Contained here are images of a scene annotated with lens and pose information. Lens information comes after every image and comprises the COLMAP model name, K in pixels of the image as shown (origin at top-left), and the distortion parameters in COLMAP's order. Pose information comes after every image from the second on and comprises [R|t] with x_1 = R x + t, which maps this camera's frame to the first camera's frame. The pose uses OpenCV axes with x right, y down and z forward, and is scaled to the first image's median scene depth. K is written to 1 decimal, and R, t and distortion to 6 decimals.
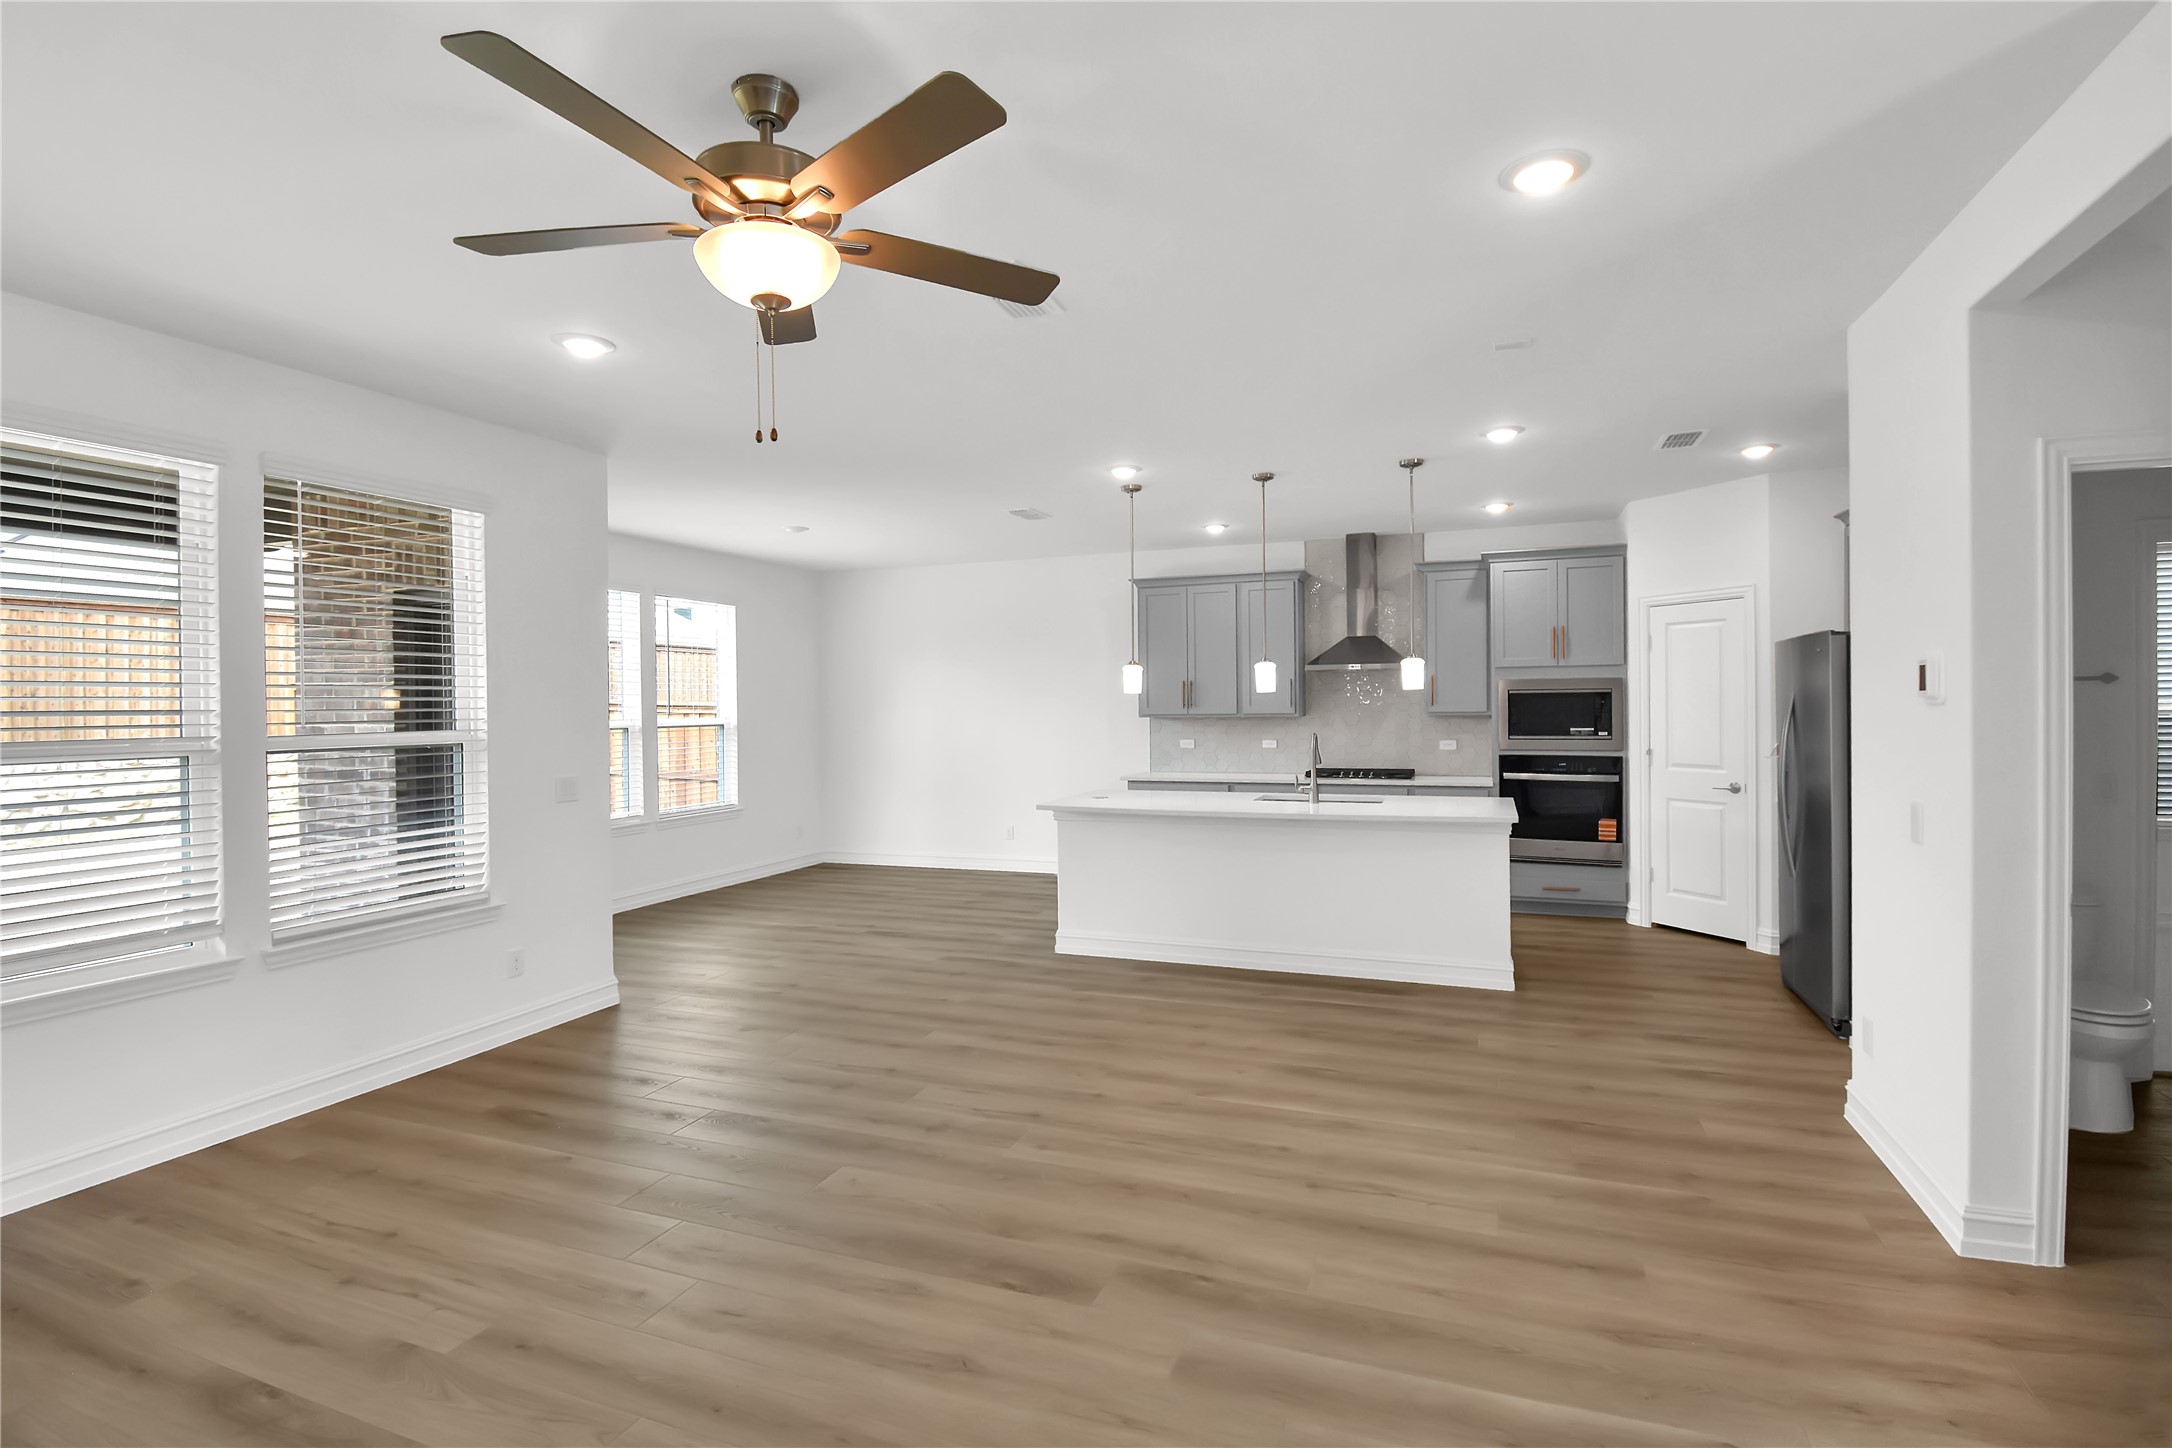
lens RADIAL K [[1003.3, 0, 1096.4], [0, 1003.3, 726.4], [0, 0, 1]] dist [0.014113, -0.024859]
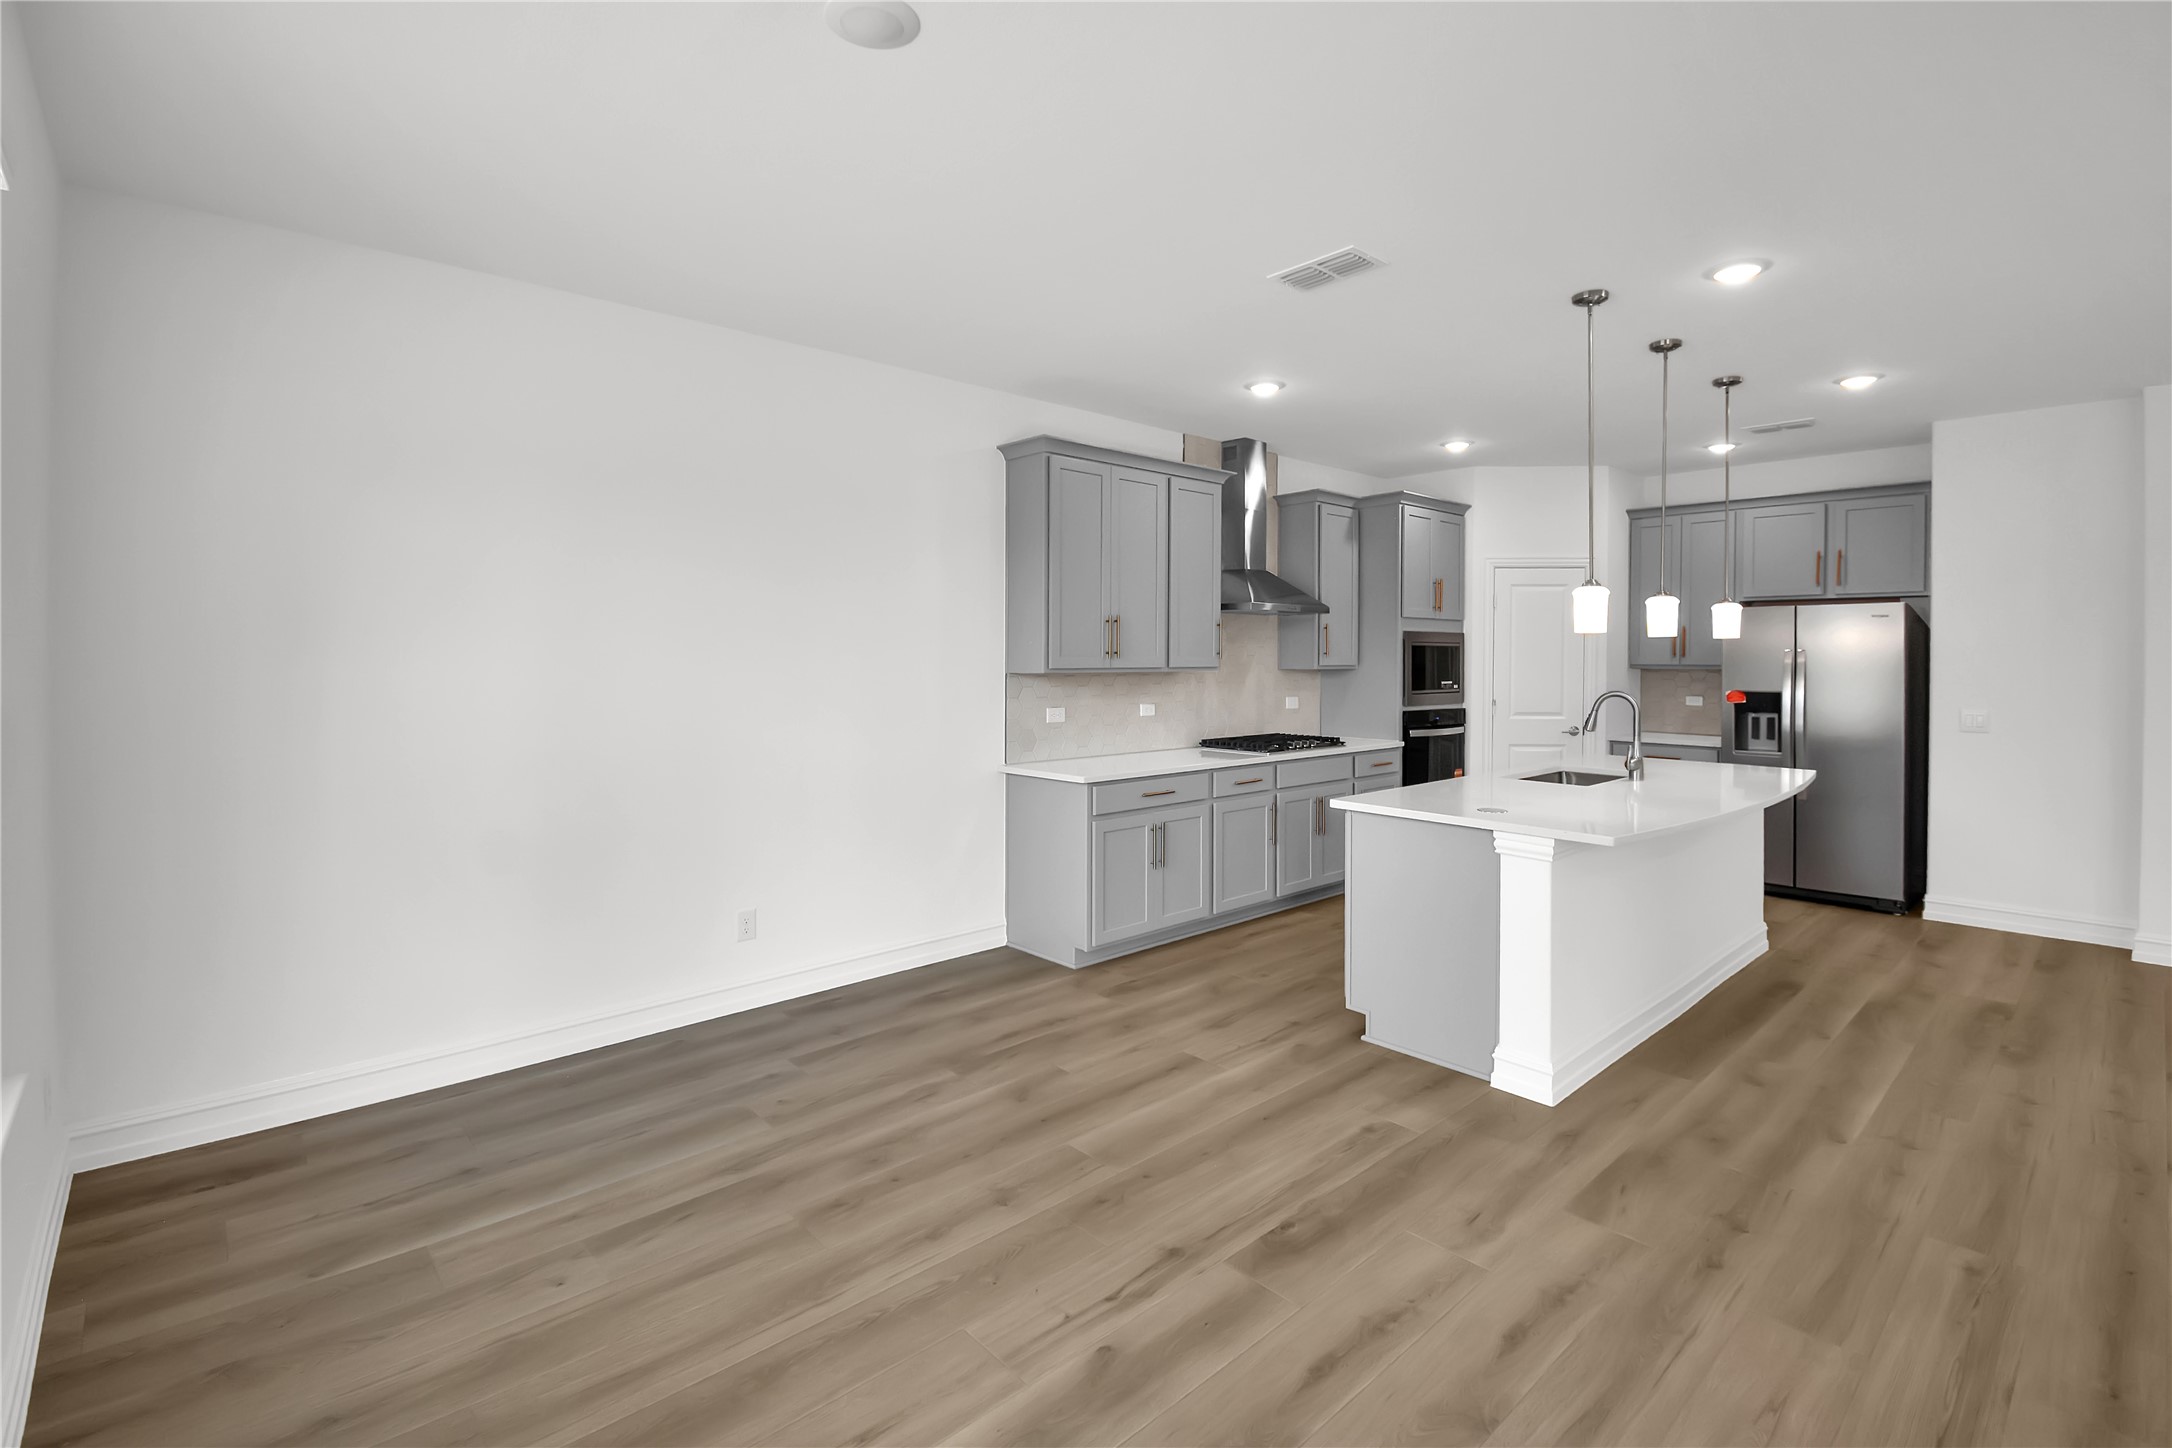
lens RADIAL K [[996.3, 0, 1013.8], [0, 996.3, 674.2], [0, 0, 1]] dist [-0.000608, -0.000443]
pose [[0.447999, -0.003823, 0.894026, -0.782541], [0.013505, 0.999906, -0.002492, -0.011596], [-0.893932, 0.013190, 0.448009, 1.219393]]
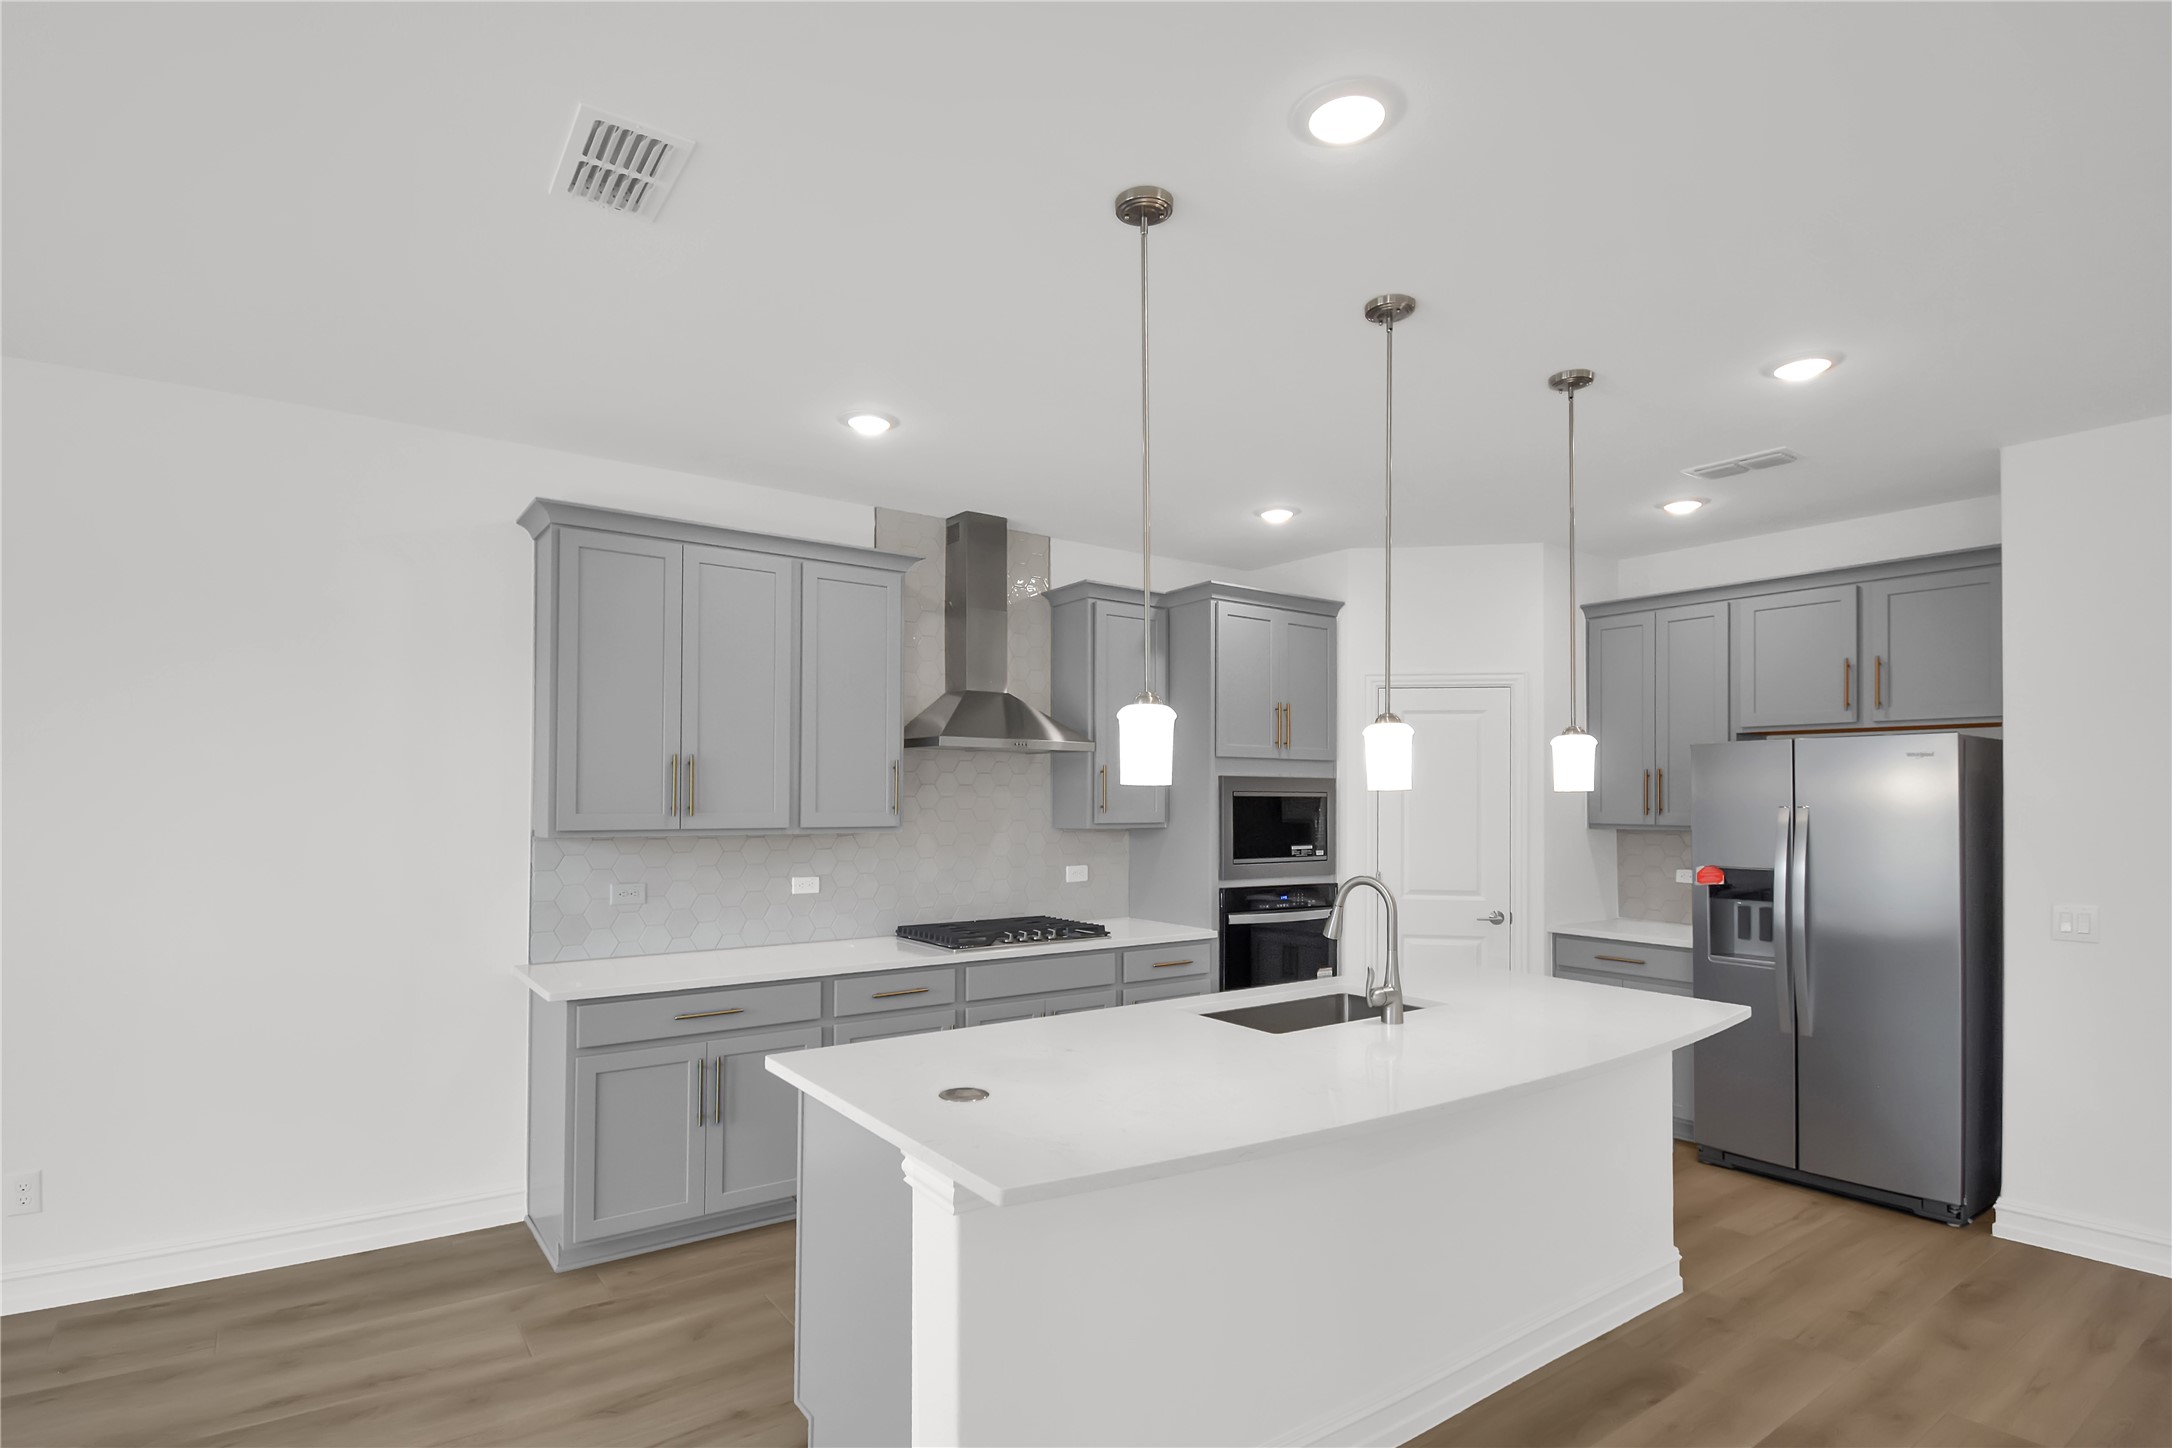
lens RADIAL K [[1060.3, 0, 1002.6], [0, 1060.3, 789.3], [0, 0, 1]] dist [0.021574, -0.021584]
pose [[0.555285, 0.019944, 0.831421, -0.354299], [0.006785, 0.999570, -0.028510, -0.024293], [-0.831632, 0.021472, 0.554911, 0.976801]]
